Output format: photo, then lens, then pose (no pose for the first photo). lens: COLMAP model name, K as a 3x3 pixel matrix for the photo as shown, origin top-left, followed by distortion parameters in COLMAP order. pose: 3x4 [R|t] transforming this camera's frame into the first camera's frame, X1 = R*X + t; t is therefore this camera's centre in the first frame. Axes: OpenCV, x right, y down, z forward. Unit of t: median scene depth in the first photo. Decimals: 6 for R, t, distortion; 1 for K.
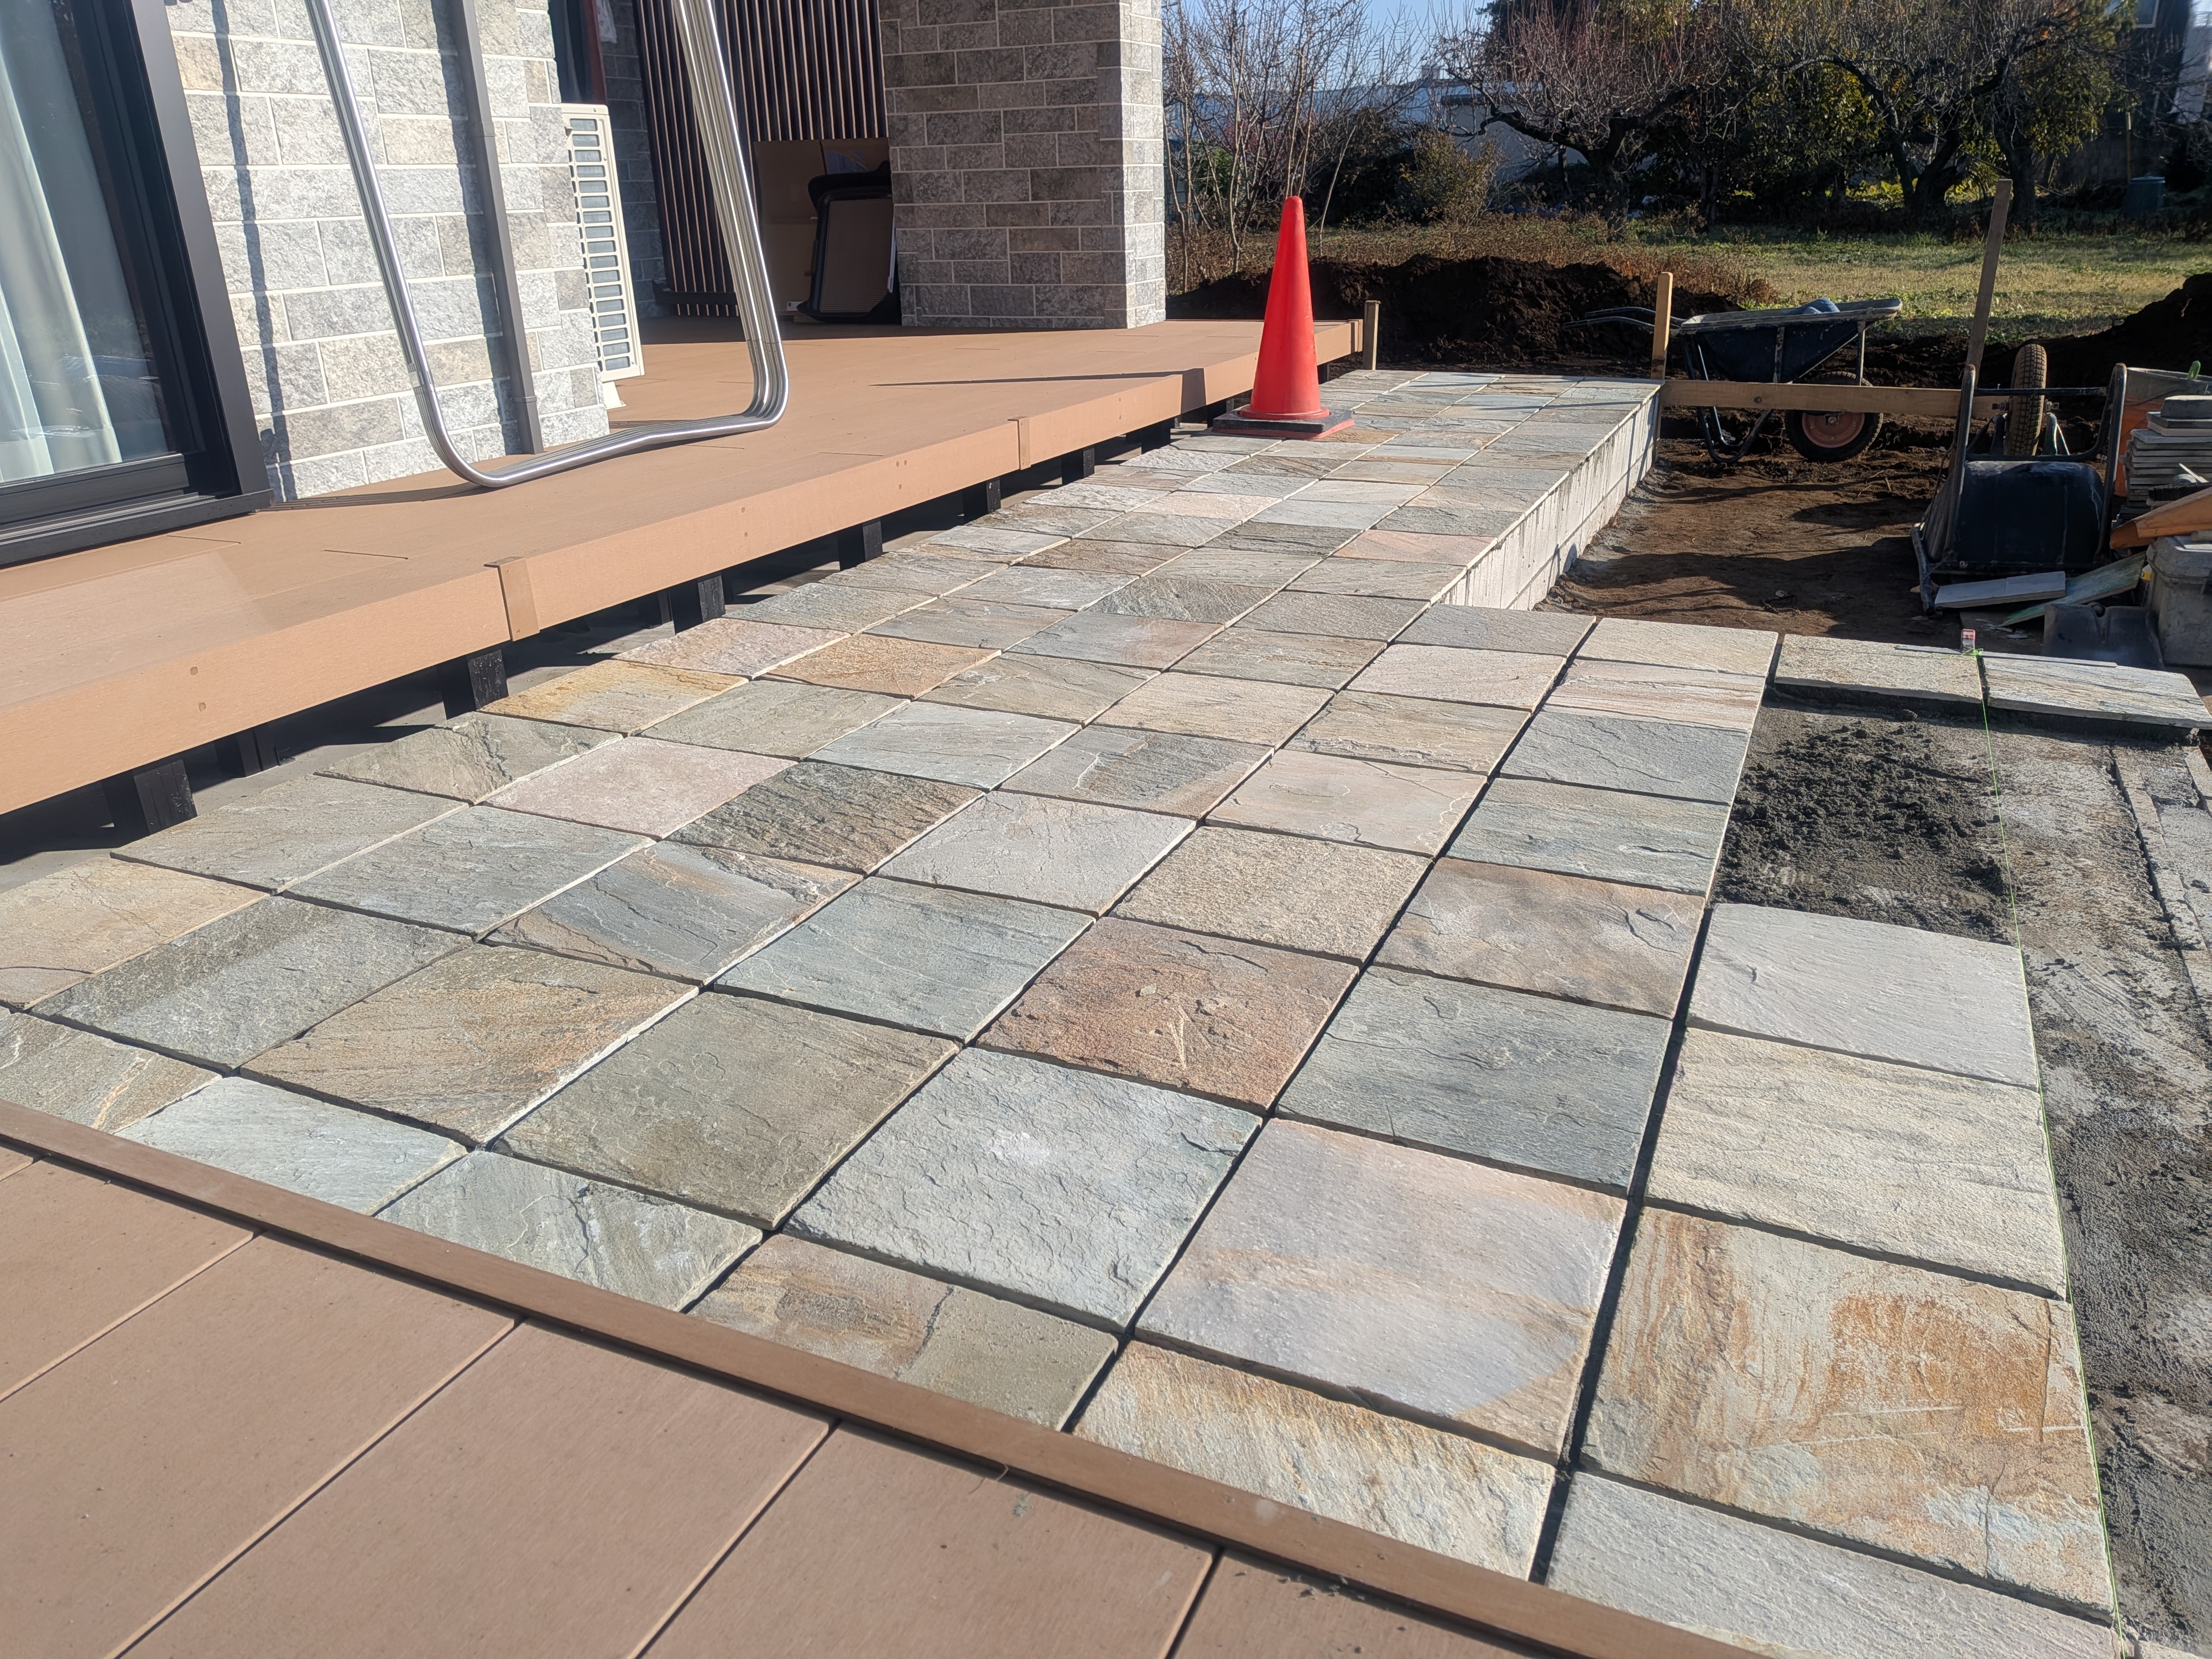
lens RADIAL K [[1612.0, 0, 1133.9], [0, 1612.0, 846.7], [0, 0, 1]] dist [0.046276, -0.086522]
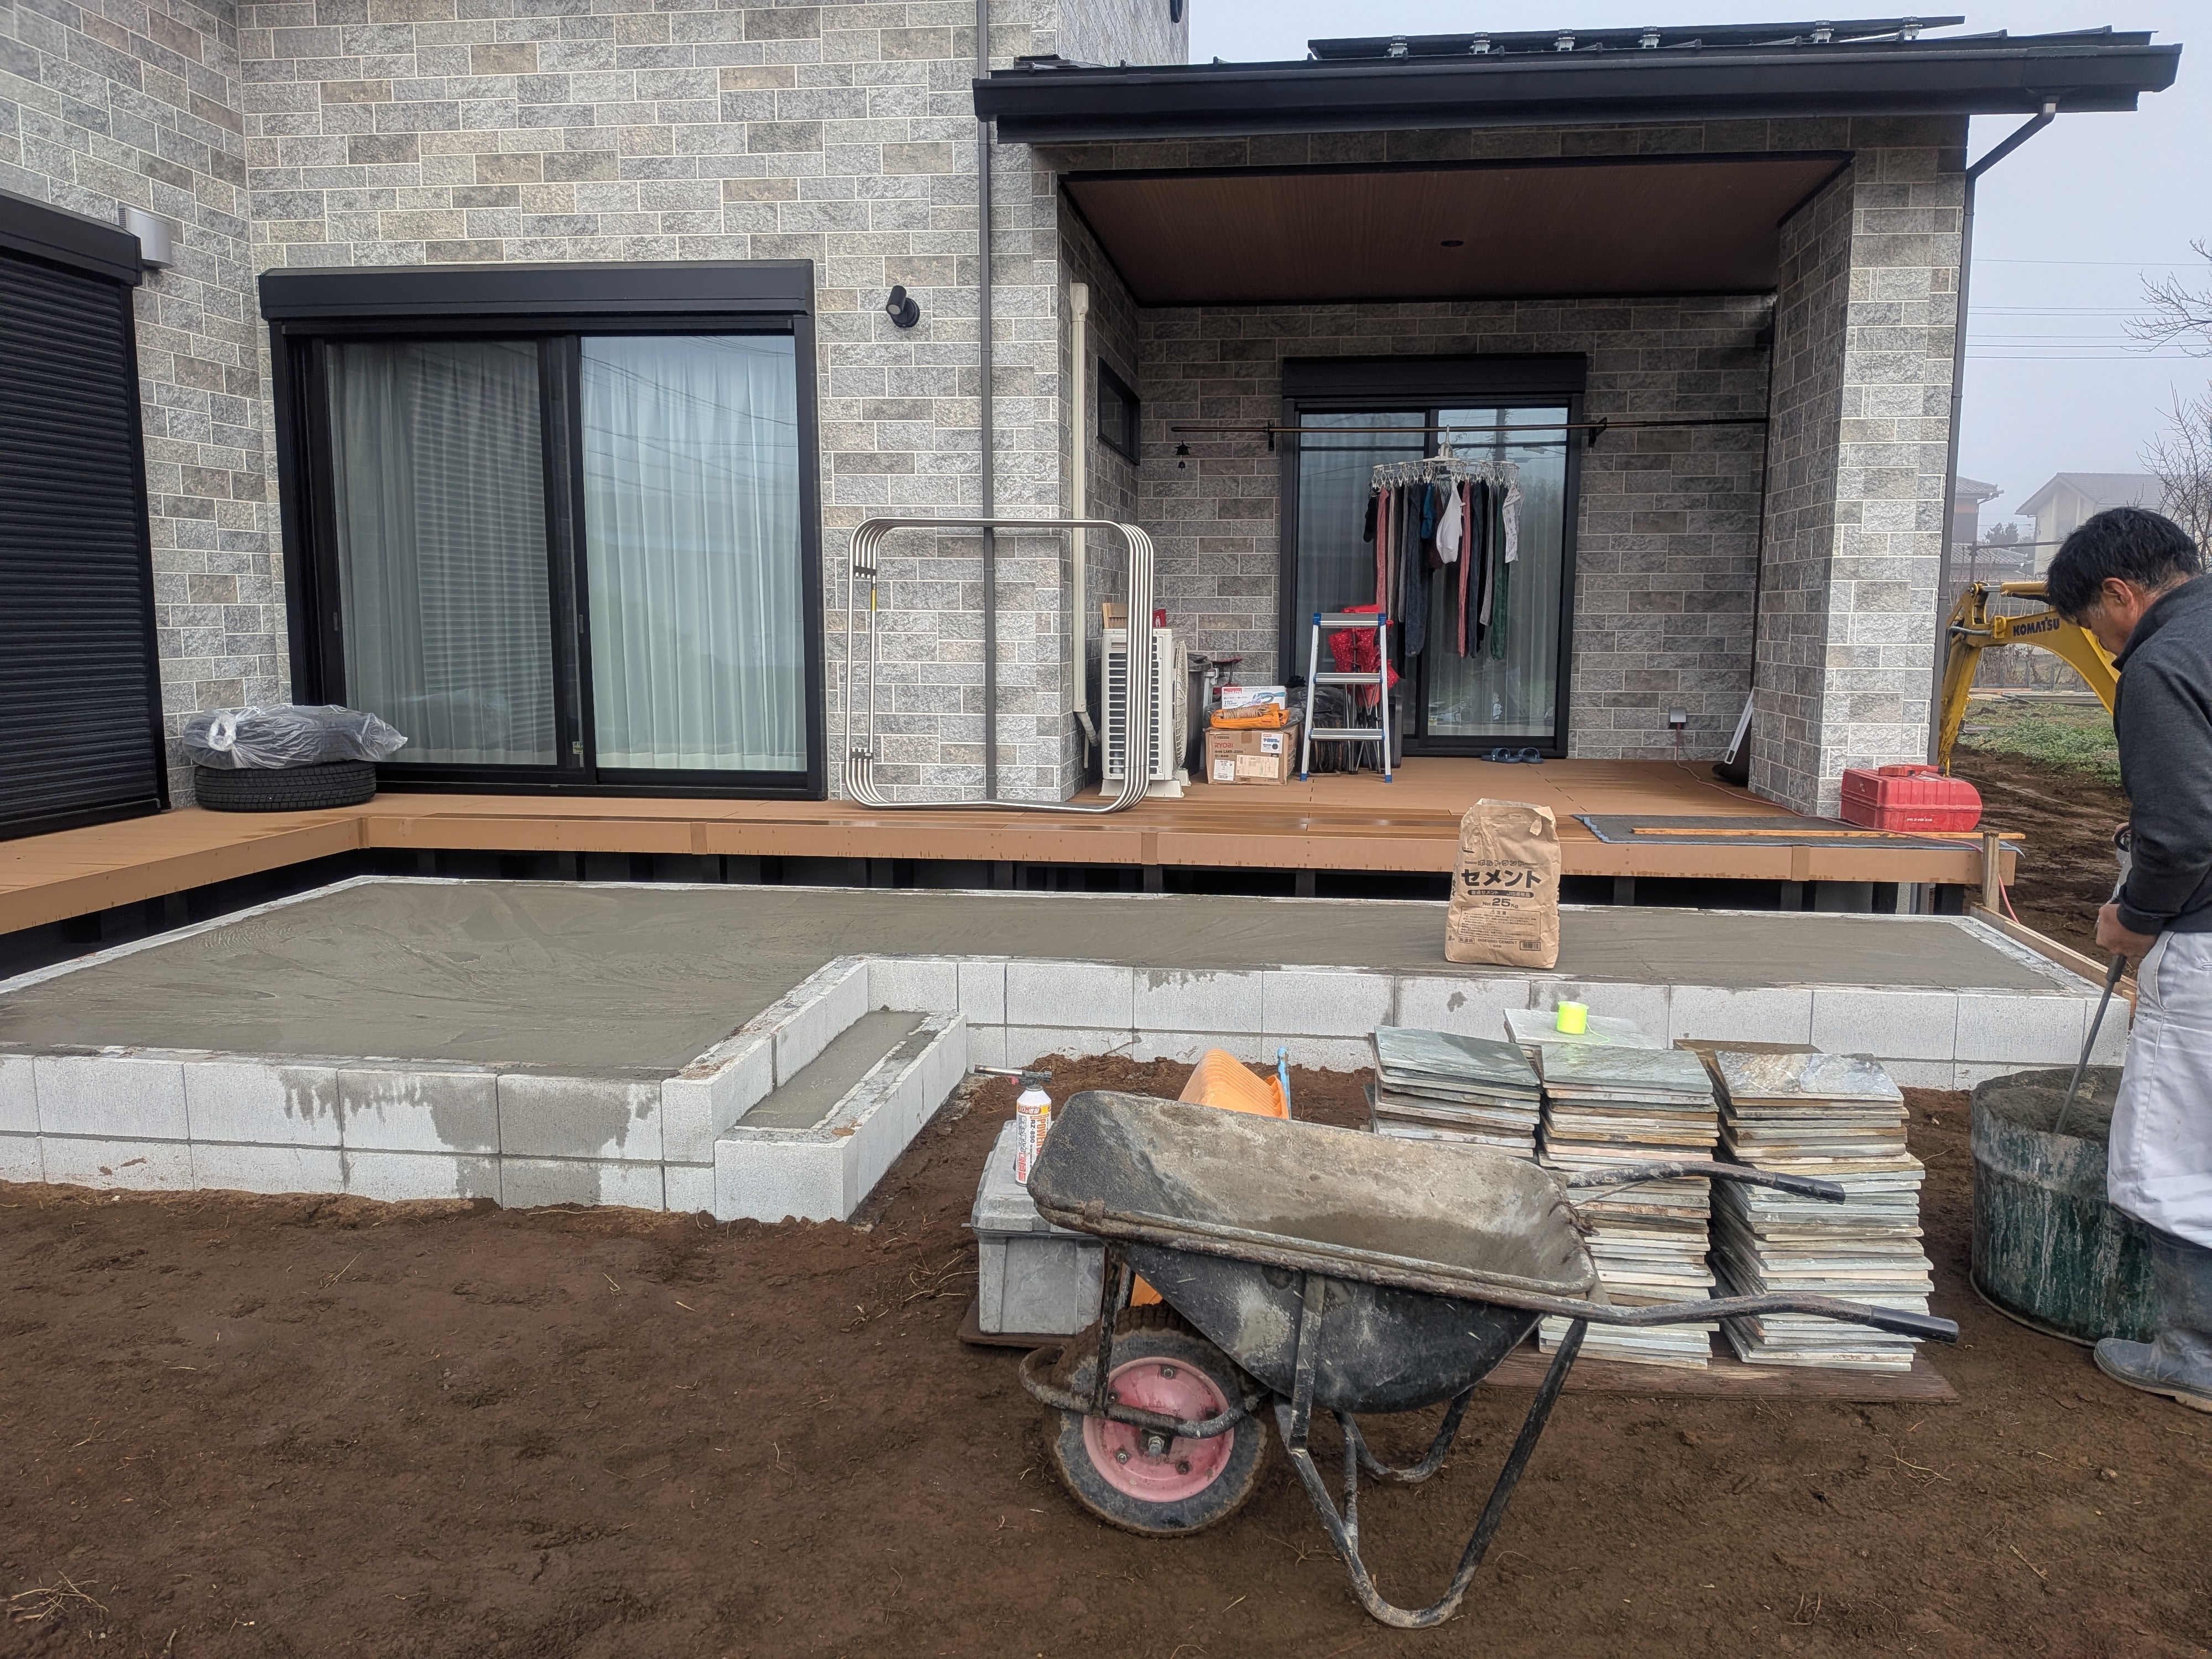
lens RADIAL K [[1584.0, 0, 1157.3], [0, 1584.0, 834.0], [0, 0, 1]] dist [0.100761, -0.190437]
pose [[0.294340, 0.156363, -0.942823, 1.291369], [-0.371685, 0.927589, 0.037800, -0.314092], [0.880463, 0.339307, 0.331144, 0.504544]]
